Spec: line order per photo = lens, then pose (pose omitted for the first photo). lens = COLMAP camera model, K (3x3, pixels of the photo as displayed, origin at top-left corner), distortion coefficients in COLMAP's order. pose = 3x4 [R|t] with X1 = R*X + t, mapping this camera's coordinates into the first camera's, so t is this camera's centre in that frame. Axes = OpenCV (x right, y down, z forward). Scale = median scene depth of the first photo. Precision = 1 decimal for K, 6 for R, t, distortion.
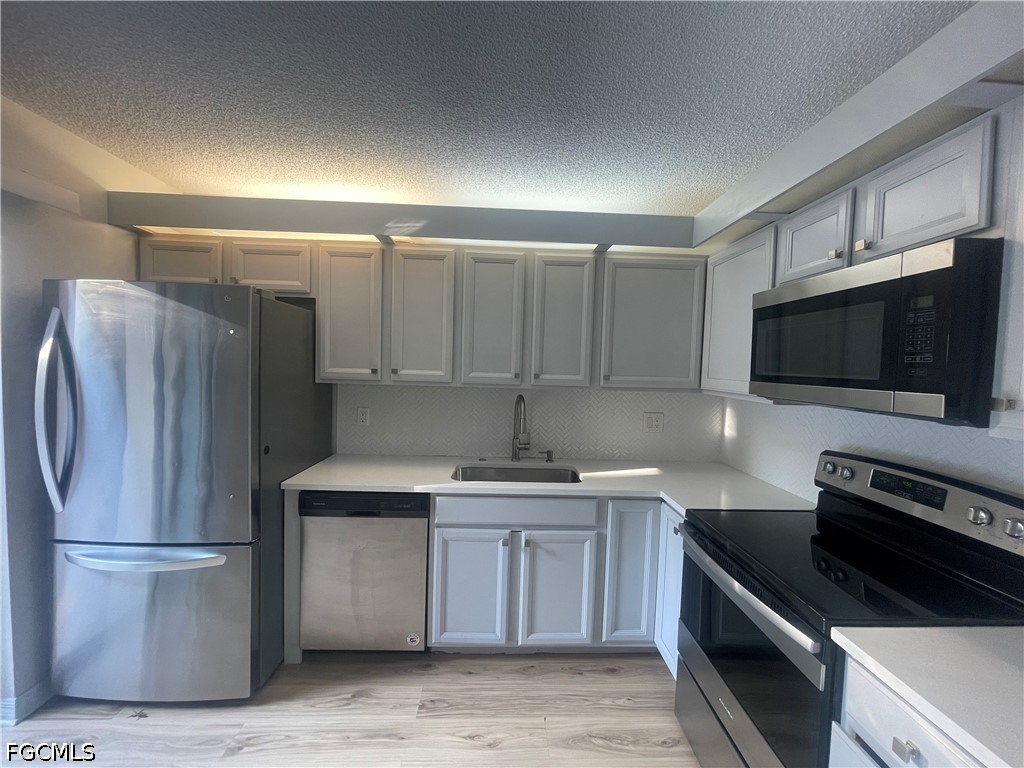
lens RADIAL K [[415.2, 0, 514.8], [0, 415.2, 384.5], [0, 0, 1]] dist [-0.000995, 0.000390]
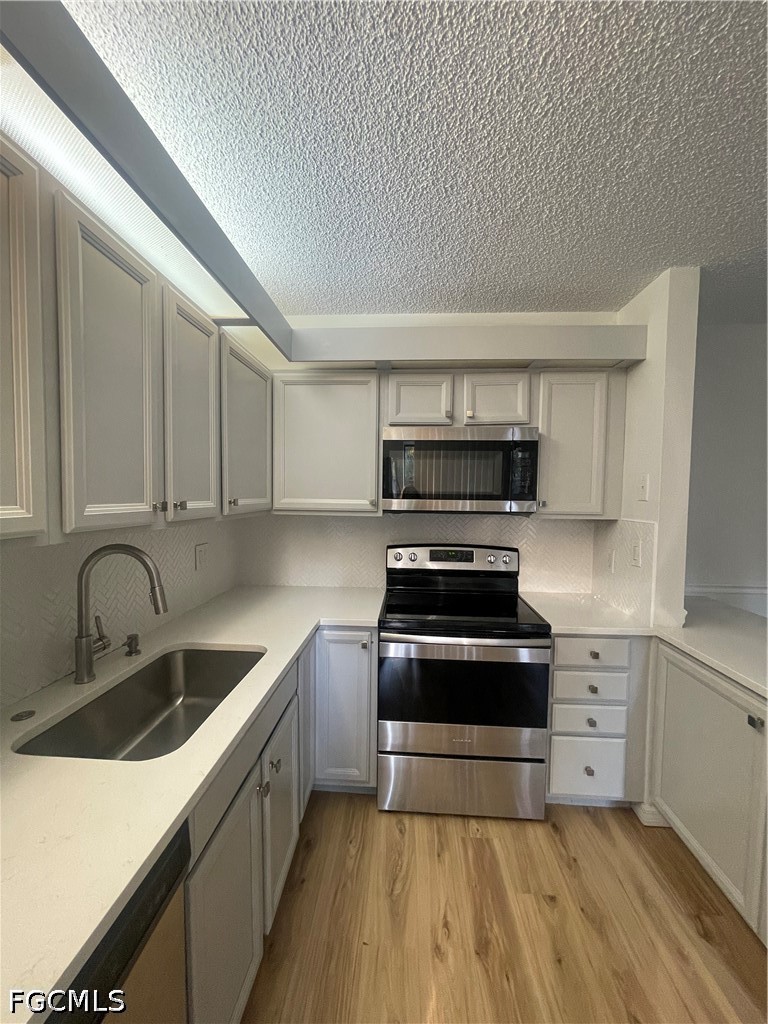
lens RADIAL K [[404.5, 0, 384.0], [0, 404.5, 512.0], [0, 0, 1]] dist [-0.020842, 0.000083]
pose [[0.097468, -0.069610, 0.992801, -0.633528], [0.039822, 0.997025, 0.065997, -0.049241], [-0.994442, 0.033103, 0.099950, 0.910301]]
